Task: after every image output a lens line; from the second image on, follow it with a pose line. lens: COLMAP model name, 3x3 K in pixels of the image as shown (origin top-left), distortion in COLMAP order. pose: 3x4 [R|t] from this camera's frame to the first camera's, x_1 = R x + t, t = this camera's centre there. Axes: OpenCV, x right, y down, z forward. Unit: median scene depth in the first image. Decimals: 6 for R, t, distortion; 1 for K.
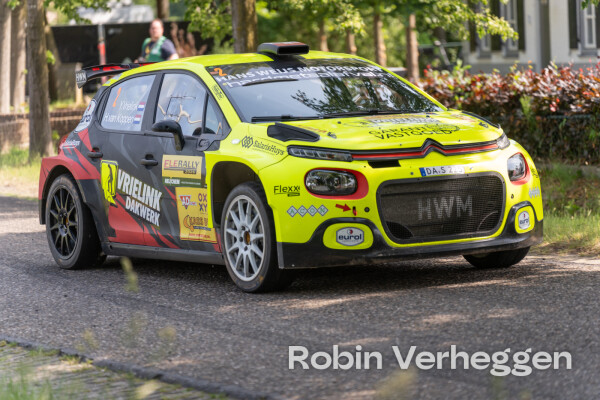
lens RADIAL K [[3296.4, 0, 300.0], [0, 3296.4, 200.0], [0, 0, 1]] dist [0.377399, 0.097799]
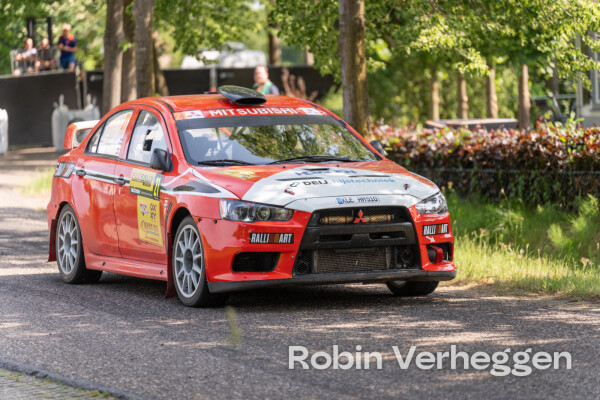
lens RADIAL K [[2582.9, 0, 300.0], [0, 2582.9, 200.0], [0, 0, 1]] dist [0.257468, 0.081424]
pose [[0.998349, 0.025415, -0.051501, 0.007688], [-0.025591, 0.999669, -0.002772, -0.012146], [0.051414, 0.004085, 0.998669, 0.226341]]
